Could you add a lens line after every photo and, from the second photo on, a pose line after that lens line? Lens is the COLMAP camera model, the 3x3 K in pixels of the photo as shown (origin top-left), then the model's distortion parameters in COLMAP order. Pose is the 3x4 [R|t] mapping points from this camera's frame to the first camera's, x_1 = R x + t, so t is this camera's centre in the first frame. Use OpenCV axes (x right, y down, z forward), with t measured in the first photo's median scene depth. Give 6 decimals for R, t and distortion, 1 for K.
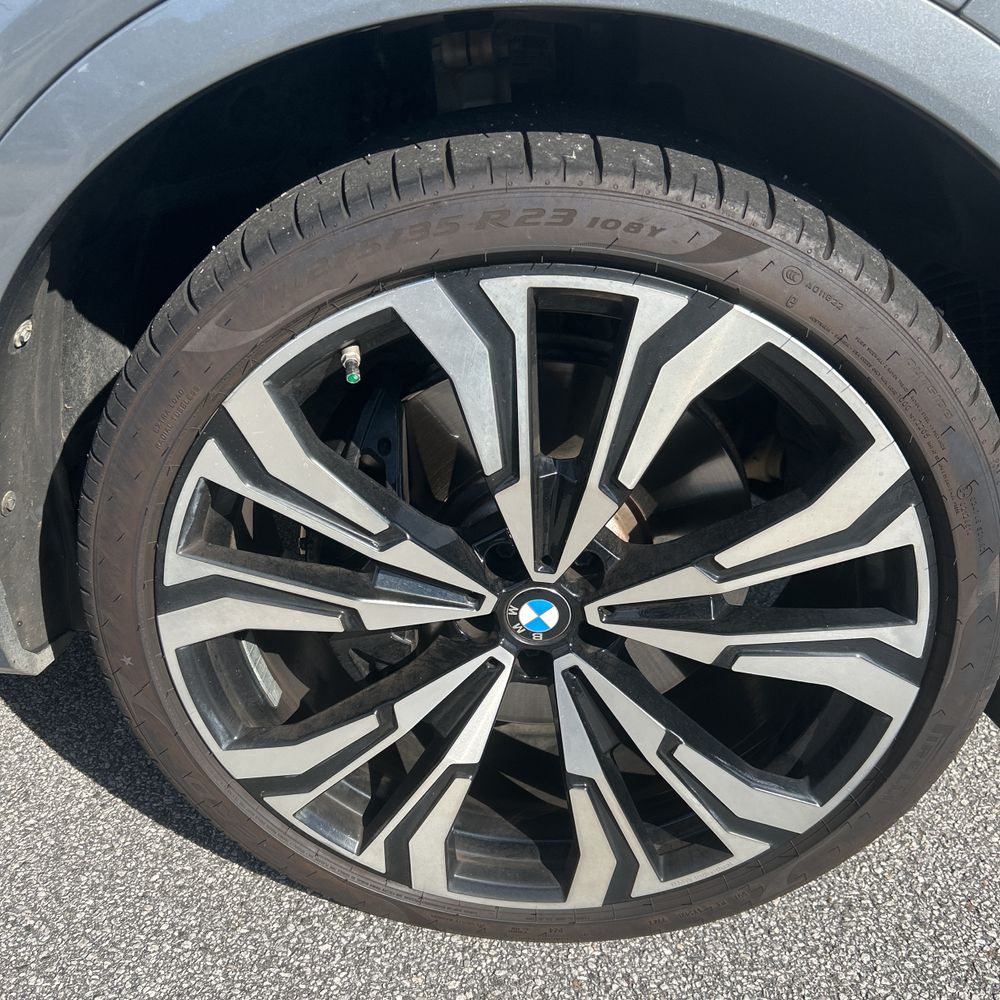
lens RADIAL K [[998.4, 0, 504.1], [0, 998.4, 505.1], [0, 0, 1]] dist [0.063532, -0.102378]
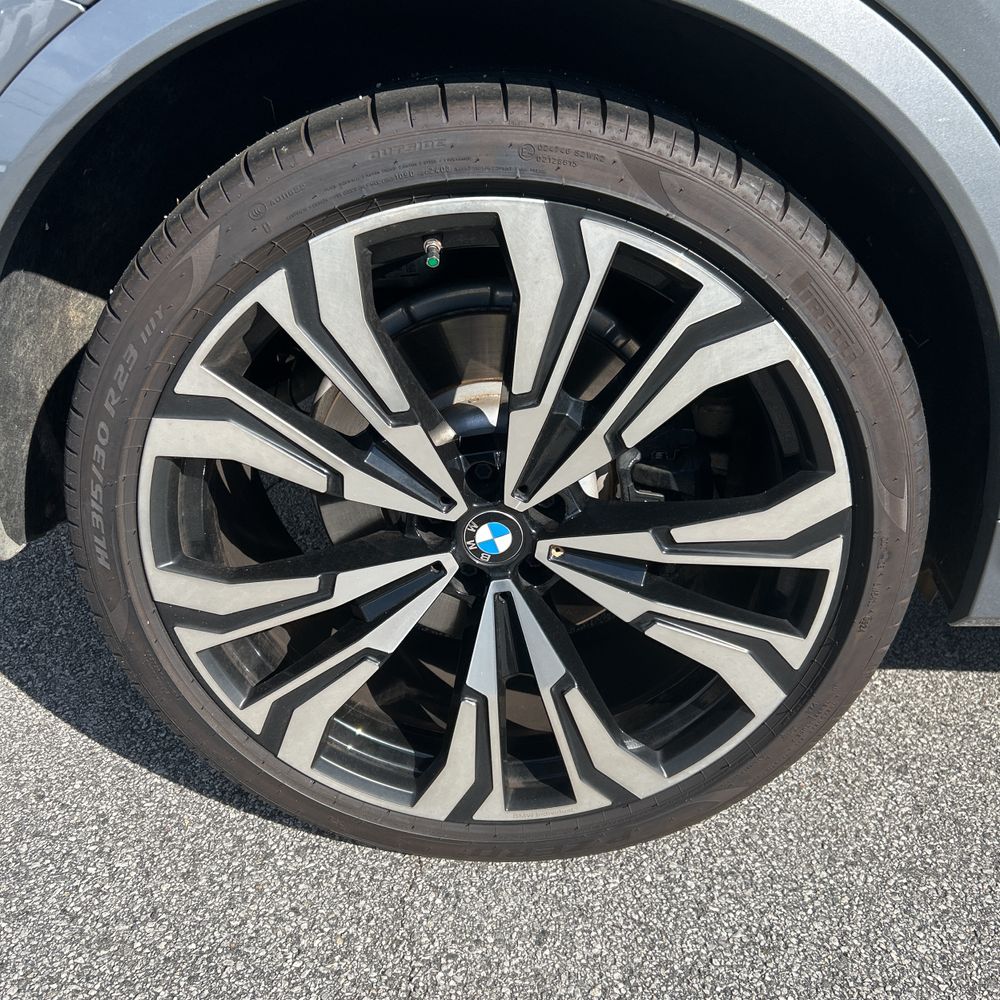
lens RADIAL K [[998.4, 0, 504.1], [0, 998.4, 505.1], [0, 0, 1]] dist [0.063532, -0.102378]
pose [[0.930127, 0.317082, 0.185262, -0.175596], [-0.312696, 0.948361, -0.053228, 0.138455], [-0.192573, -0.008421, 0.981247, -0.071309]]
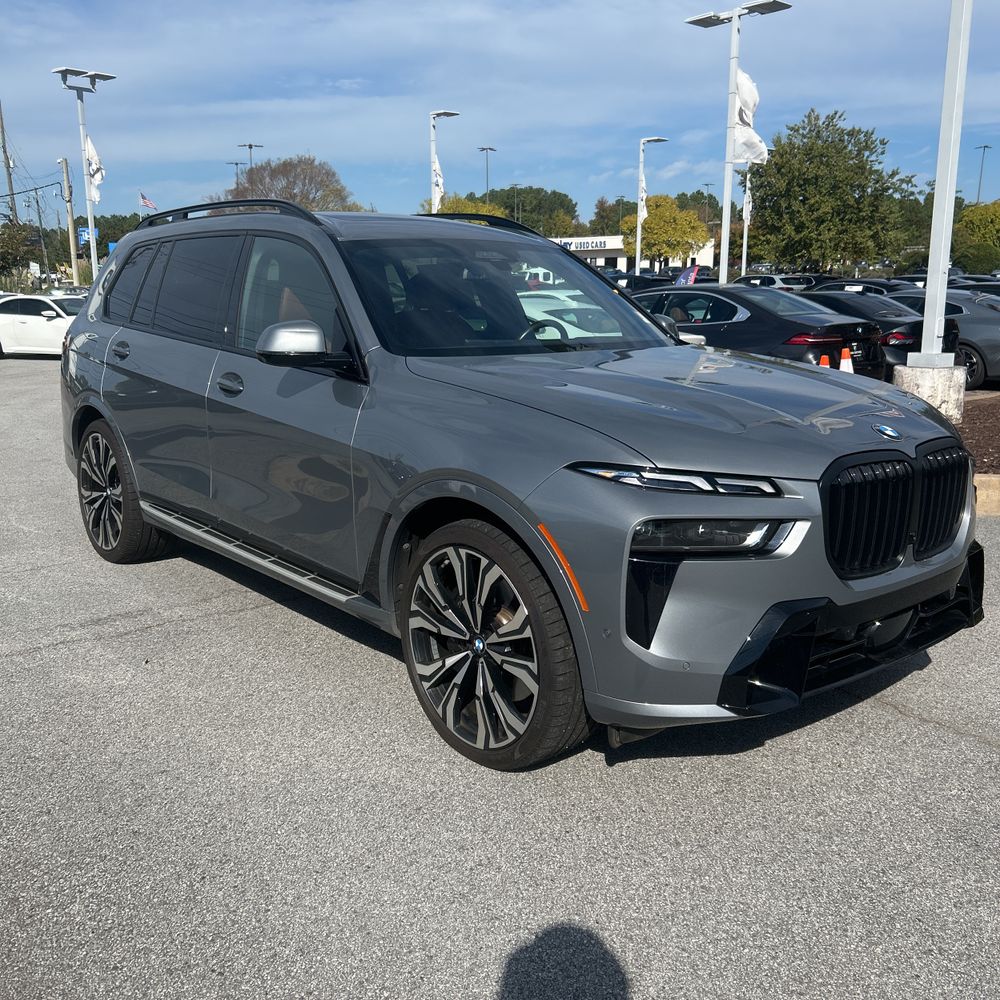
lens RADIAL K [[1013.7, 0, 511.5], [0, 1013.7, 497.9], [0, 0, 1]] dist [0.026727, -0.024640]
pose [[0.691718, 0.129513, -0.710460, 2.779705], [-0.342439, 0.924976, -0.164787, 0.193580], [0.635816, 0.357275, 0.684173, -1.696916]]
